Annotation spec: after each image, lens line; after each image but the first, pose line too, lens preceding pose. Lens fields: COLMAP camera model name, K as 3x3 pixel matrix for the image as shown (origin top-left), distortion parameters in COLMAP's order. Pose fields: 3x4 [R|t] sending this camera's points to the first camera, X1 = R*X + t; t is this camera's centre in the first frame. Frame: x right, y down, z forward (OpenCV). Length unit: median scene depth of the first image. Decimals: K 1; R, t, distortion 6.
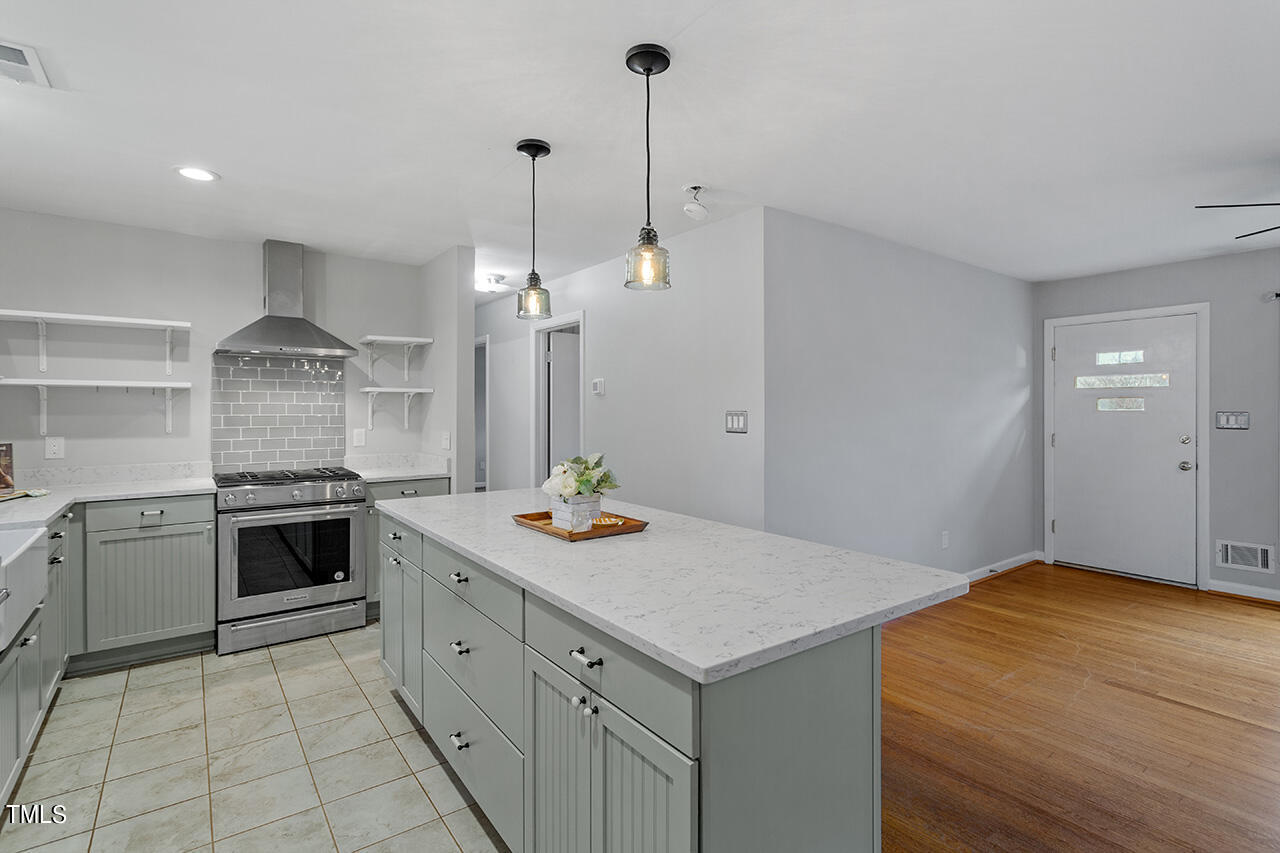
lens RADIAL K [[612.9, 0, 638.0], [0, 612.9, 416.0], [0, 0, 1]] dist [0.000867, 0.000764]
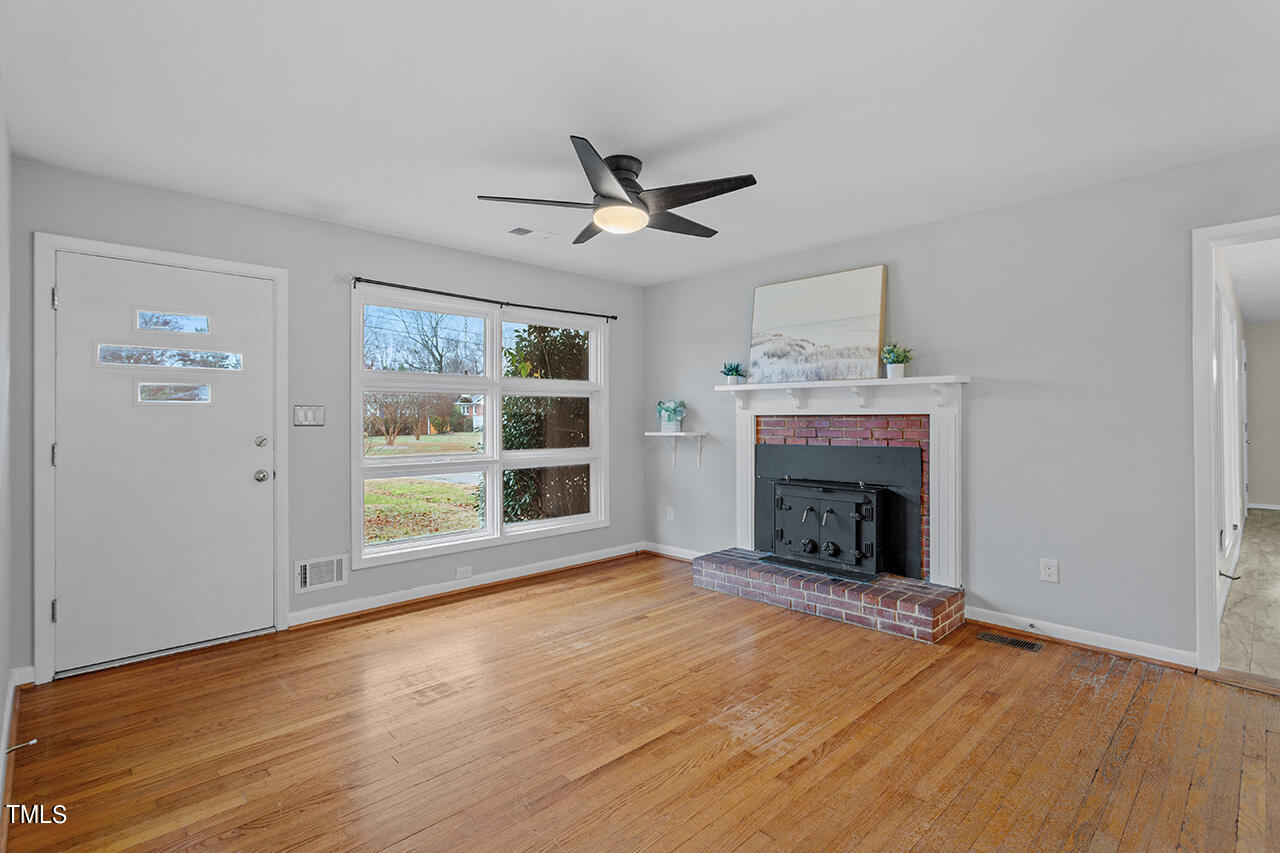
lens RADIAL K [[612.9, 0, 638.0], [0, 612.9, 416.0], [0, 0, 1]] dist [0.000867, 0.000764]
pose [[-0.130833, 0.006926, 0.991380, 0.076989], [0.014437, 0.999883, -0.005081, 0.018959], [-0.991299, 0.013648, -0.130918, 0.688866]]
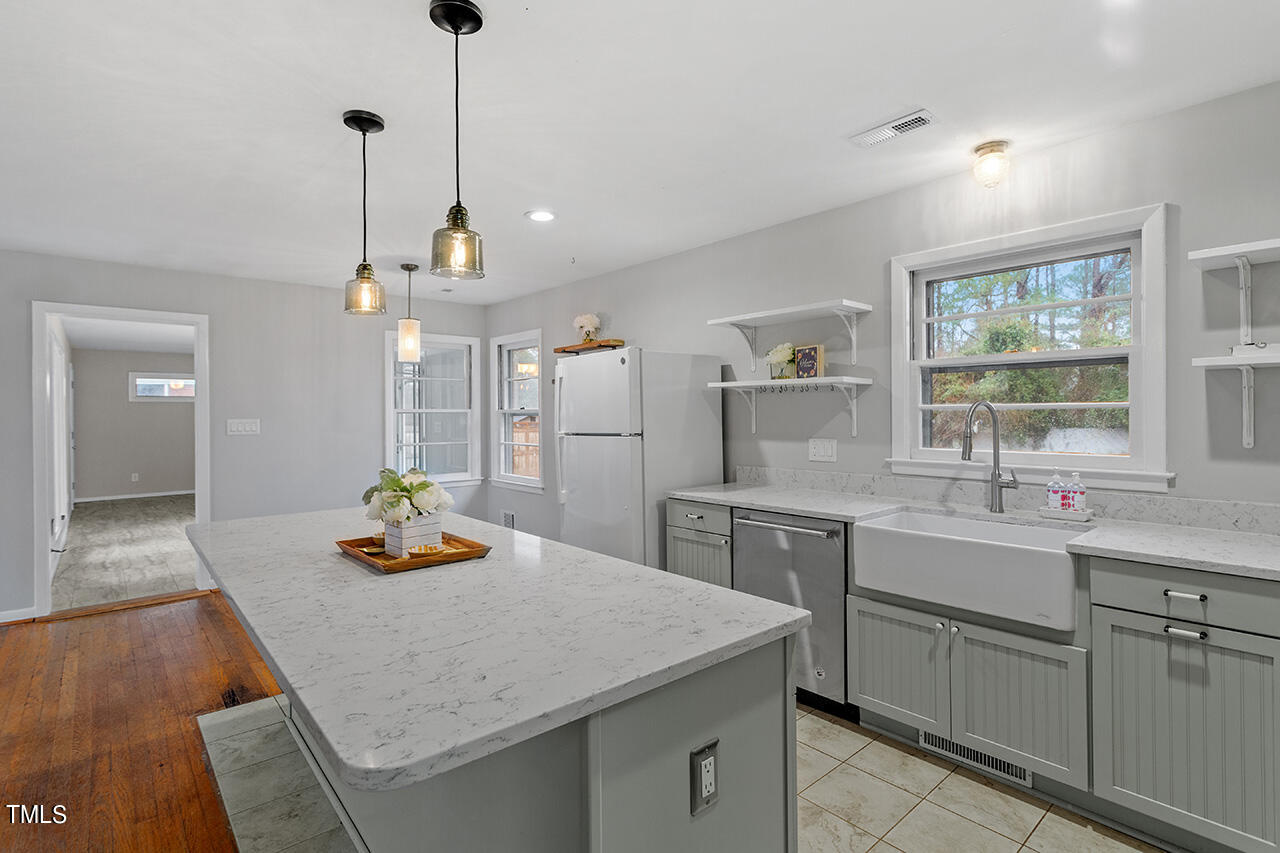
lens RADIAL K [[615.8, 0, 637.8], [0, 615.8, 412.6], [0, 0, 1]] dist [0.001417, -0.000206]
pose [[-0.996710, 0.010314, -0.080392, -0.186307], [0.009708, 0.999921, 0.007924, -0.010569], [0.080467, 0.007117, -0.996732, 1.015670]]
